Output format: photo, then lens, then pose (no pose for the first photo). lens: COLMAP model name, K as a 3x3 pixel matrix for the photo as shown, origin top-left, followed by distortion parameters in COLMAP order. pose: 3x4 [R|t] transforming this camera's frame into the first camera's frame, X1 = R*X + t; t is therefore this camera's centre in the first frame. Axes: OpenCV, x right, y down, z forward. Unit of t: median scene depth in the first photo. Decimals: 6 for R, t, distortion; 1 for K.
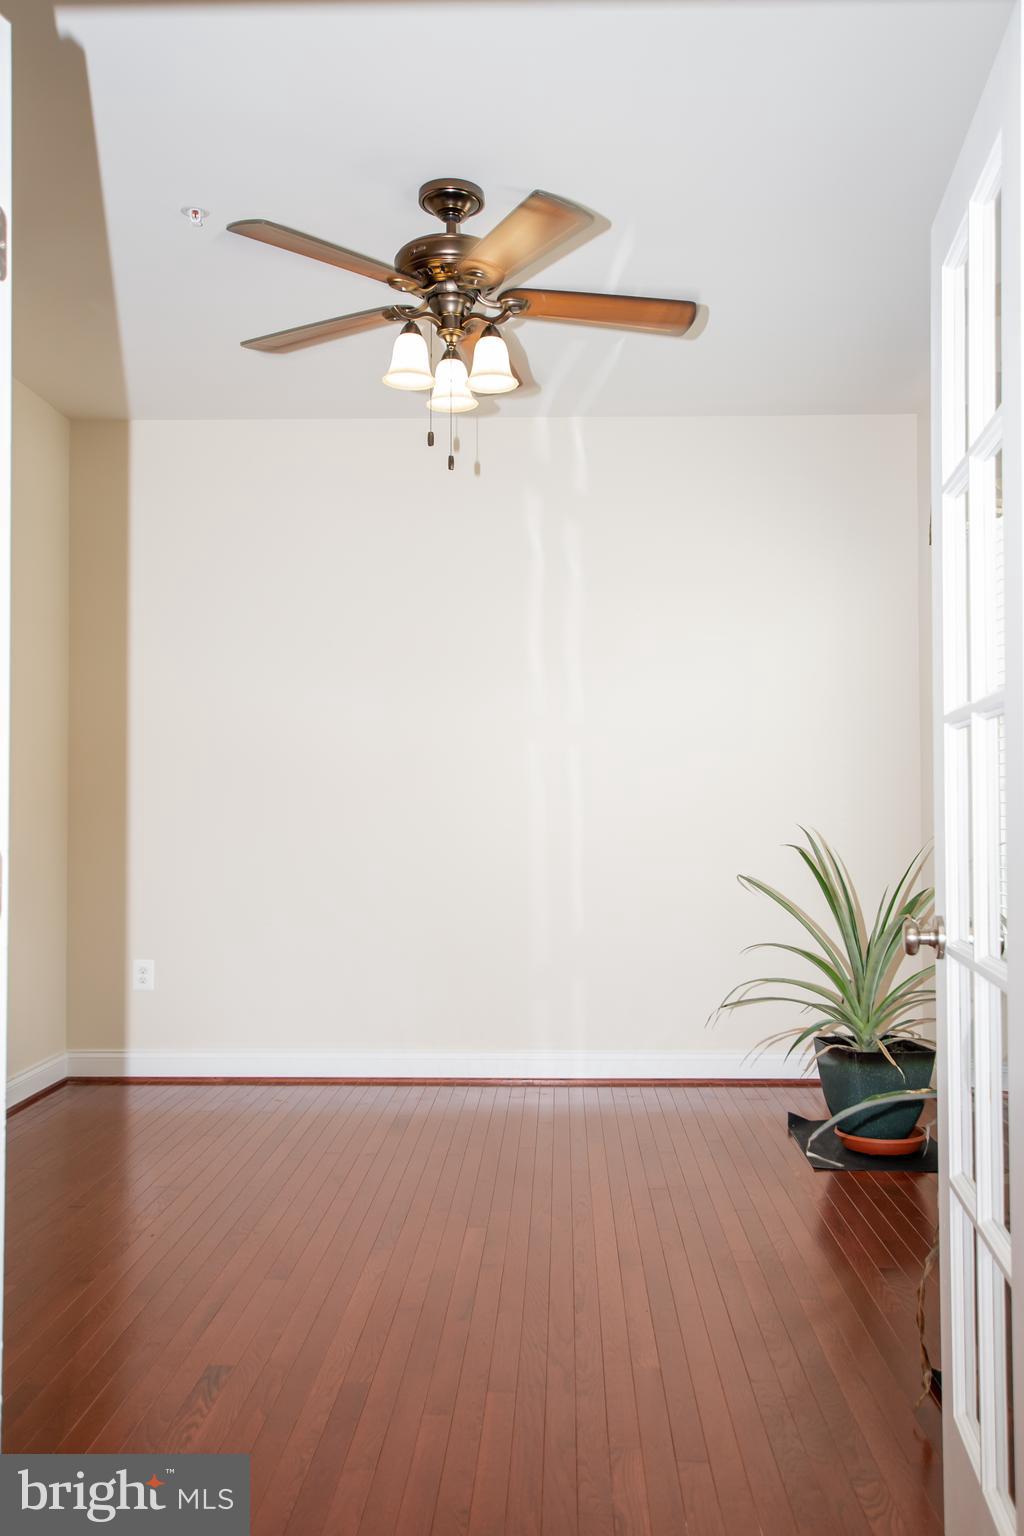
lens RADIAL K [[1282.0, 0, 512.9], [0, 1282.0, 769.6], [0, 0, 1]] dist [0.061159, 0.001886]
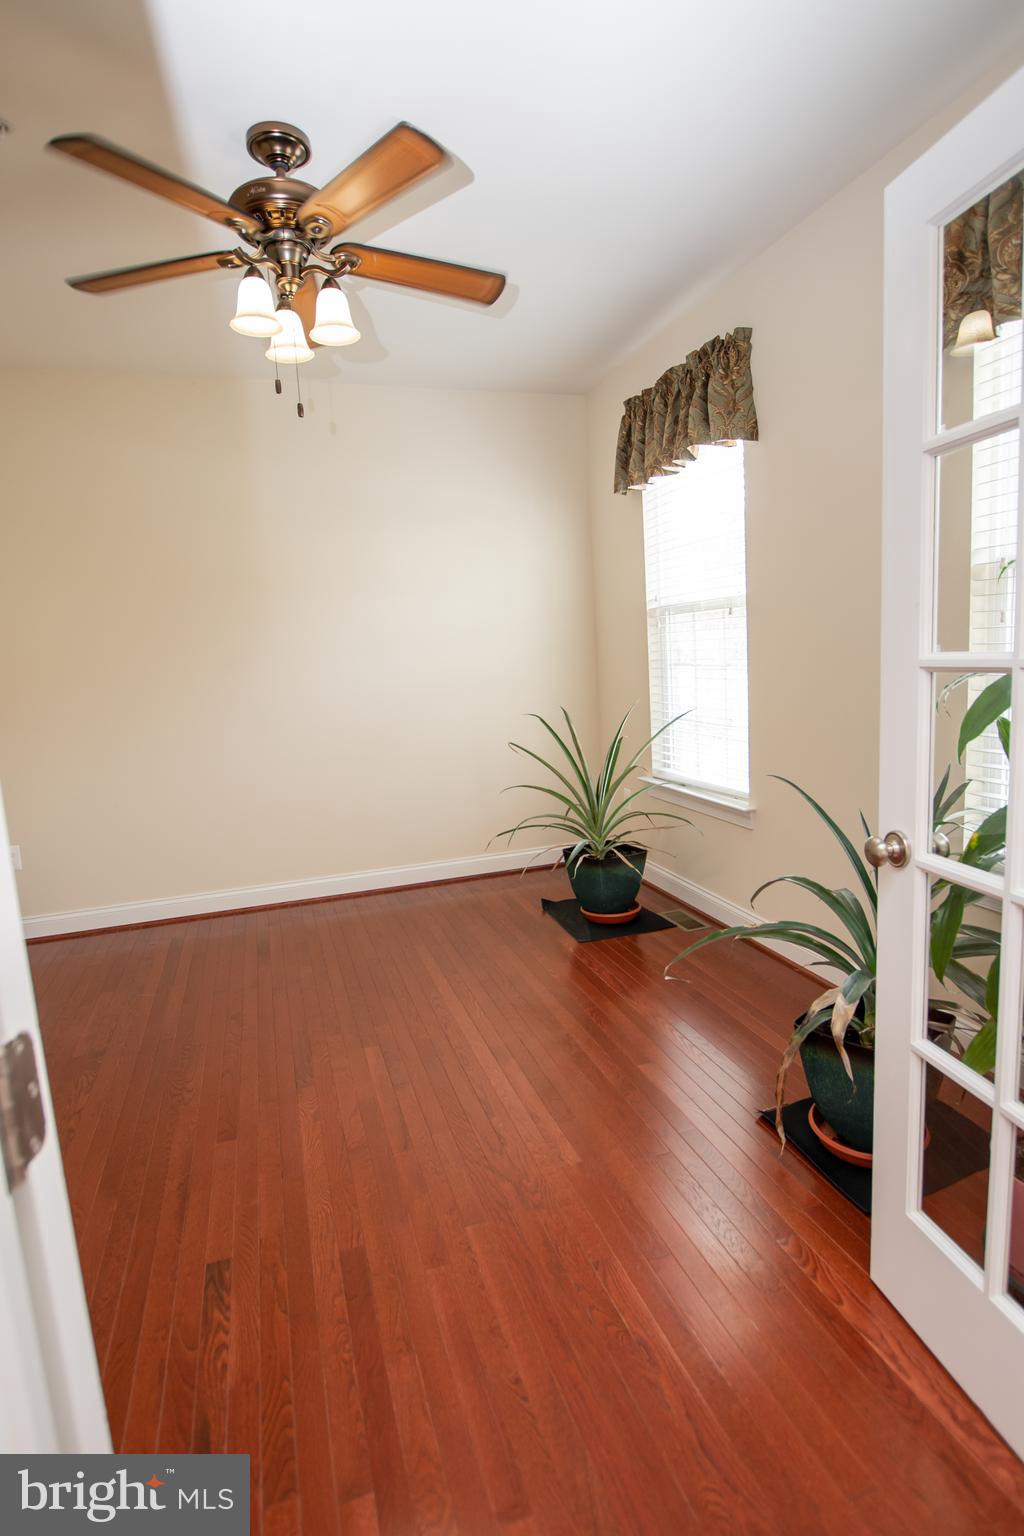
lens RADIAL K [[798.2, 0, 517.5], [0, 798.2, 769.3], [0, 0, 1]] dist [-0.003549, 0.002008]
pose [[0.937695, -0.104014, 0.331524, -0.131868], [0.047354, 0.983495, 0.174628, -0.050223], [-0.344216, -0.148049, 0.927144, 0.269961]]
